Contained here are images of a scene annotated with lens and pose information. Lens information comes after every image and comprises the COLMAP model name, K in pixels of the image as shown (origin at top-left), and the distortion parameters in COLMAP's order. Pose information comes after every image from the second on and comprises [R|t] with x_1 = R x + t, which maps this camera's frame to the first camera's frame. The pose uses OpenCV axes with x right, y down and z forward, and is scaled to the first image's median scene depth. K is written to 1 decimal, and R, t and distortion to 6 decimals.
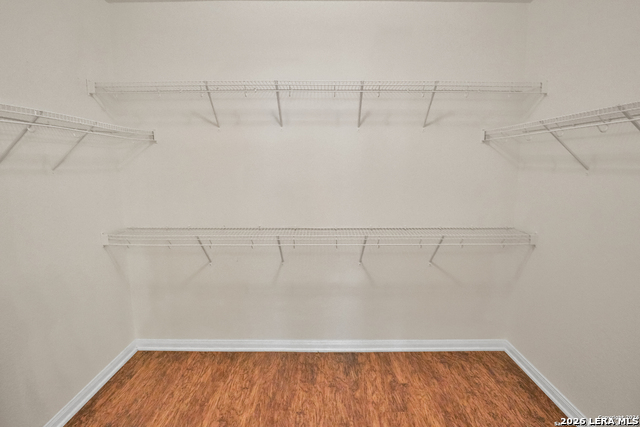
lens RADIAL K [[374.8, 0, 320.0], [0, 374.8, 213.5], [0, 0, 1]] dist [-0.004197, -0.000929]
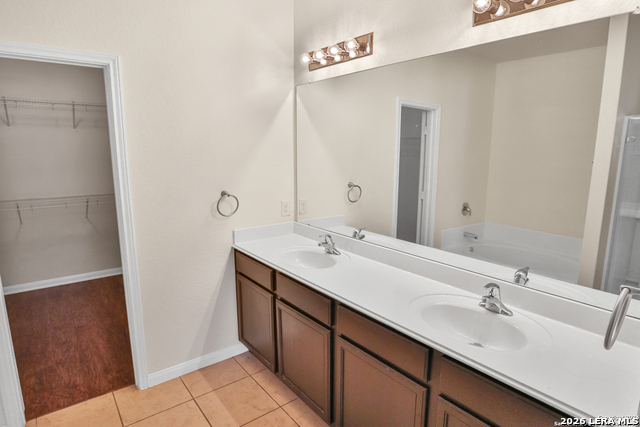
lens RADIAL K [[374.8, 0, 320.0], [0, 374.8, 213.5], [0, 0, 1]] dist [-0.004197, -0.000929]
pose [[0.788596, -0.100277, 0.606681, -0.065579], [0.109093, 0.993778, 0.022455, 0.186580], [-0.605158, 0.048477, 0.794628, -0.794162]]
